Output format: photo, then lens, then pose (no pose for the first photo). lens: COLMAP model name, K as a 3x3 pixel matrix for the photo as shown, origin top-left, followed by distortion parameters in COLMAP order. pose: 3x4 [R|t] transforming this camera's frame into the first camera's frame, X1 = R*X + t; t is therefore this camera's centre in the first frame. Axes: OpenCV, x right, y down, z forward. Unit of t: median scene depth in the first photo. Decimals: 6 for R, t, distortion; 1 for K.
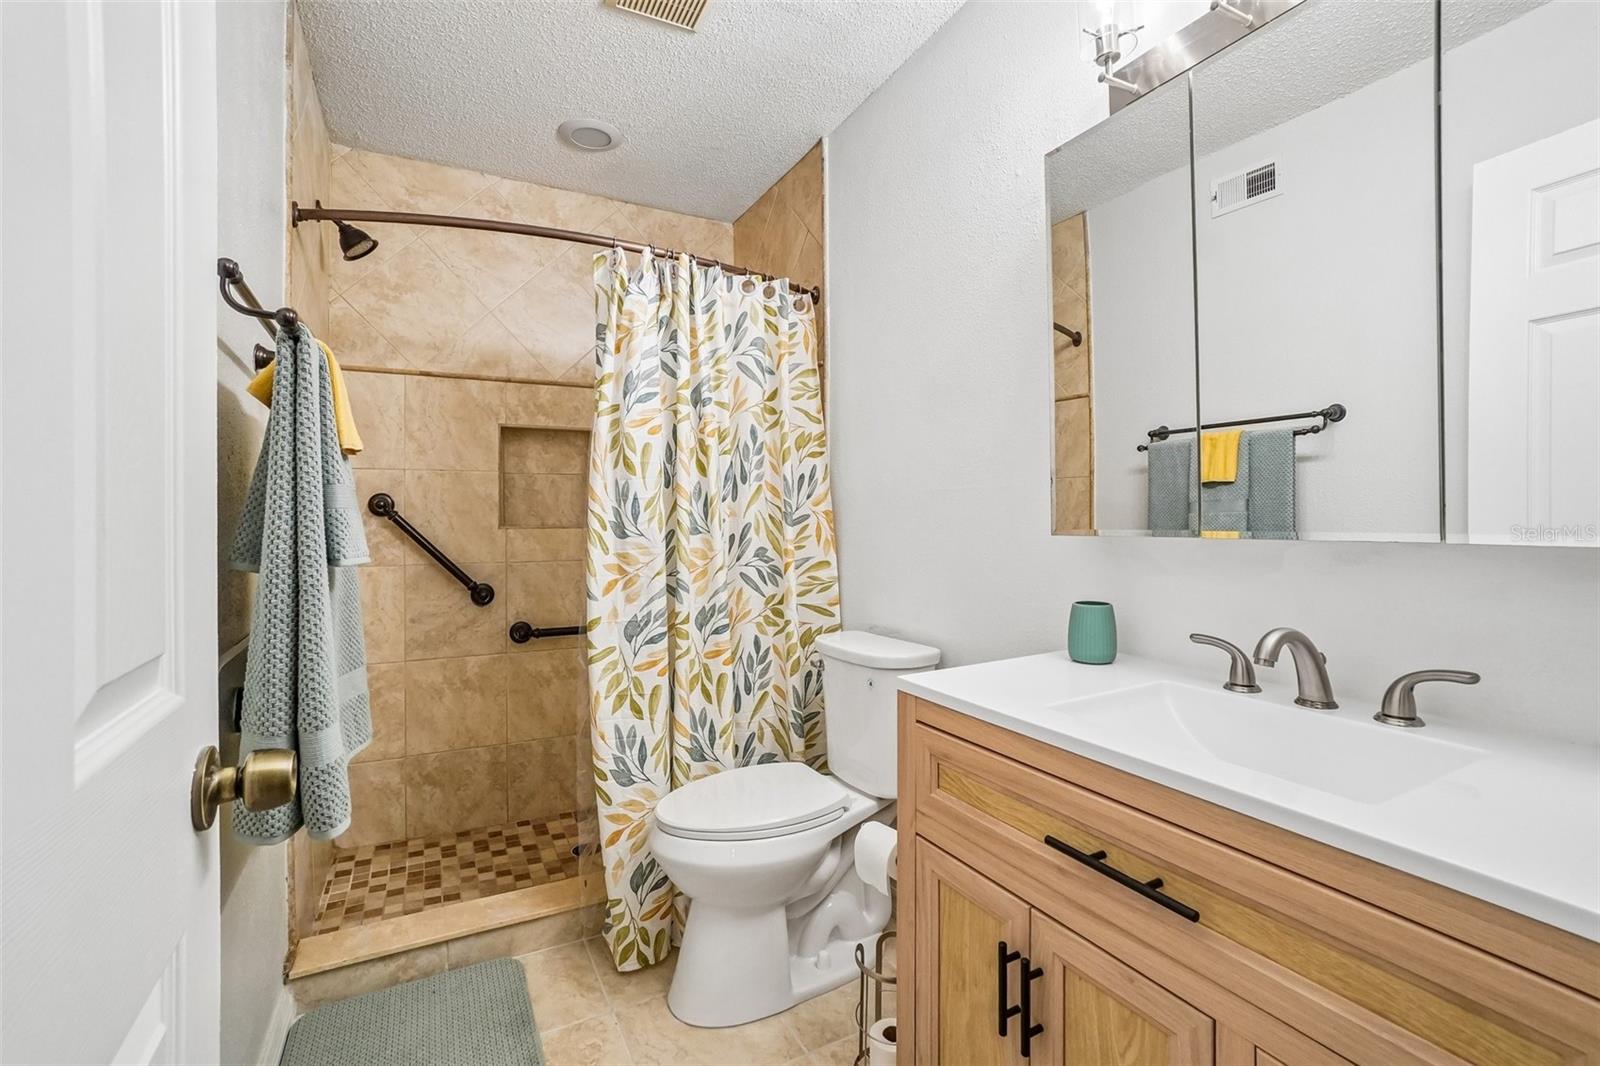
lens RADIAL K [[719.5, 0, 796.2], [0, 719.5, 527.0], [0, 0, 1]] dist [-0.043106, 0.015599]
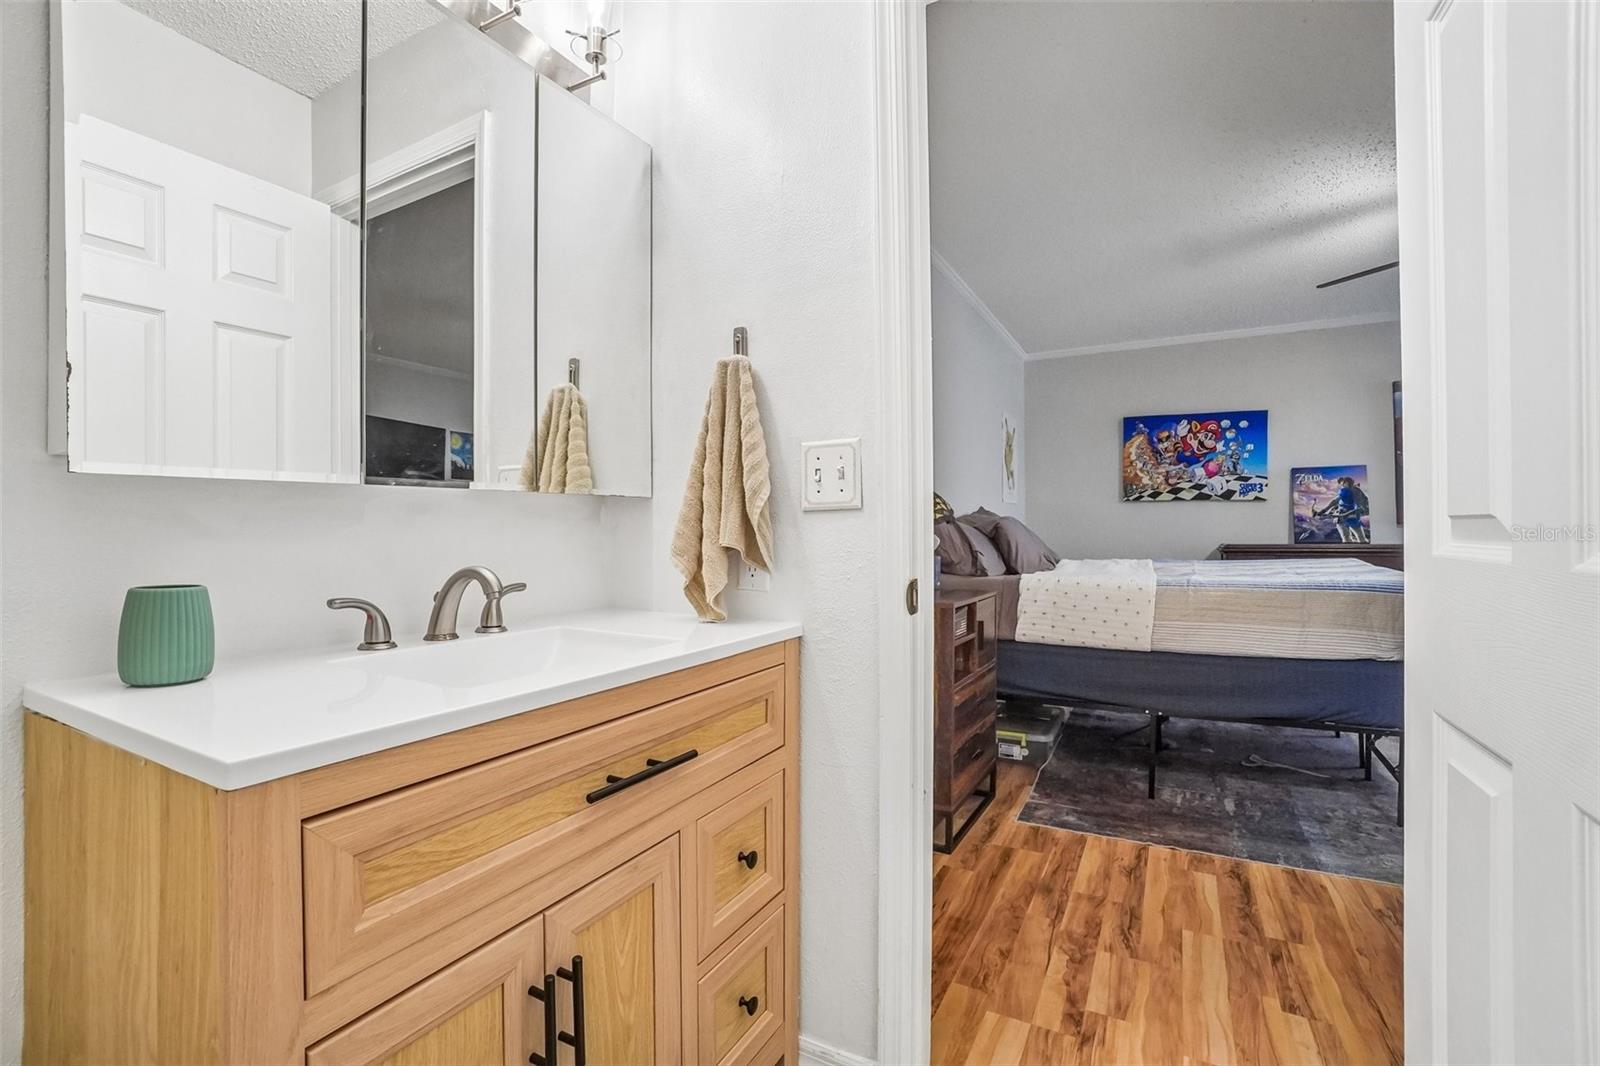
lens RADIAL K [[719.5, 0, 796.2], [0, 719.5, 527.0], [0, 0, 1]] dist [-0.043106, 0.015599]
pose [[-0.557924, 0.004473, 0.829880, -0.585831], [0.013902, 0.999896, 0.003956, 0.094233], [-0.829776, 0.013744, -0.557928, 1.350730]]
